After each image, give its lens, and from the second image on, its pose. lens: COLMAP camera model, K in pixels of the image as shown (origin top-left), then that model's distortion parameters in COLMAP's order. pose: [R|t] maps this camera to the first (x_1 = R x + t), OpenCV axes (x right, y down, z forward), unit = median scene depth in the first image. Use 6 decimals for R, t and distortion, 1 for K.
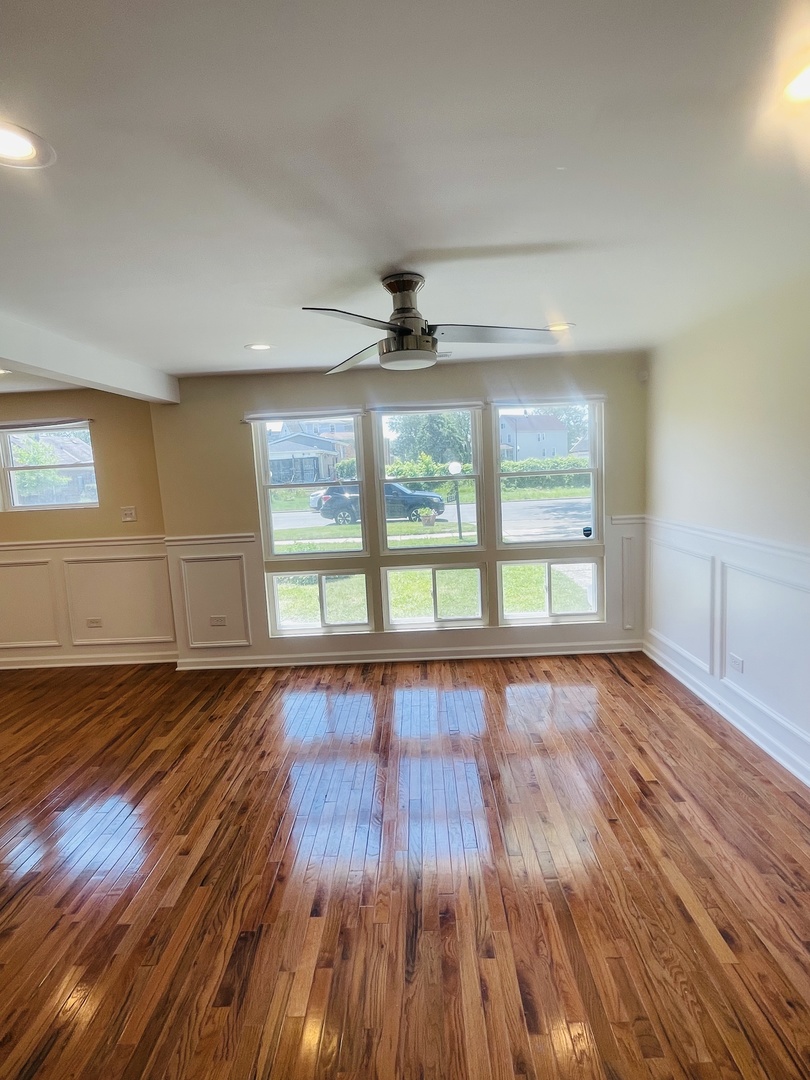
lens RADIAL K [[547.0, 0, 405.0], [0, 547.0, 534.1], [0, 0, 1]] dist [0.004798, -0.000919]
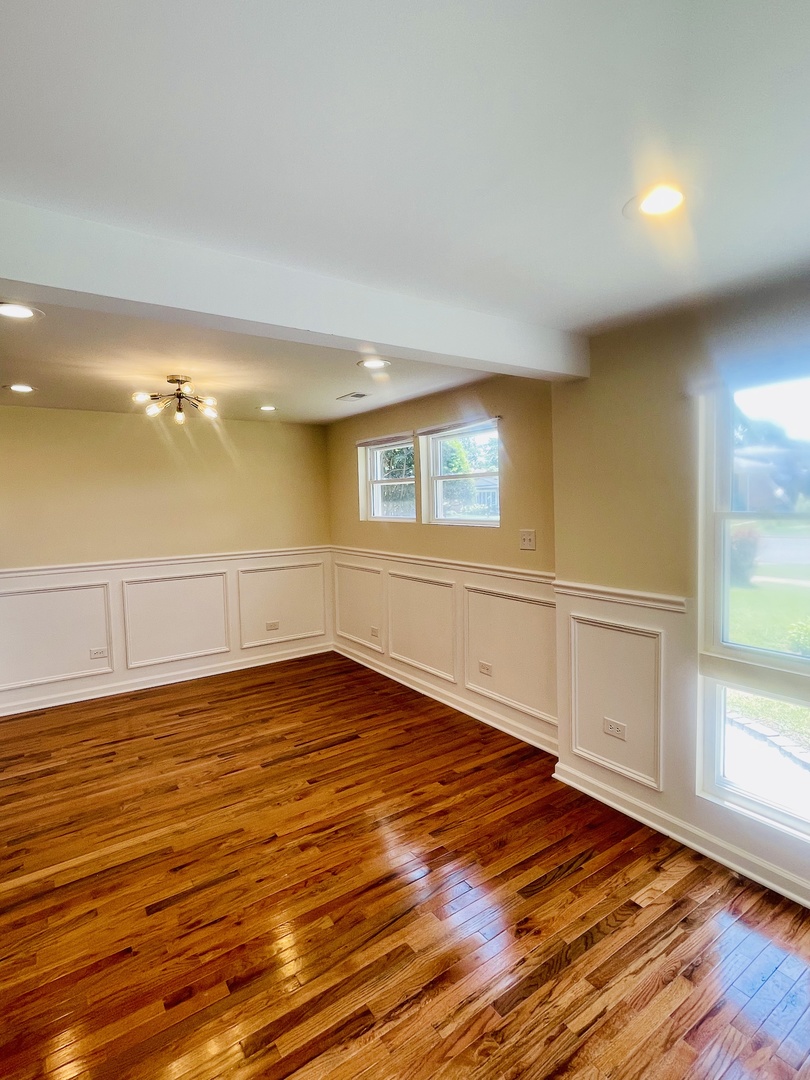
lens RADIAL K [[547.0, 0, 416.7], [0, 547.0, 530.4], [0, 0, 1]] dist [0.004798, -0.000919]
pose [[0.602761, 0.086322, -0.793239, -0.009120], [-0.110560, 0.993577, 0.024111, -0.054982], [0.790225, 0.073167, 0.608433, 0.469402]]
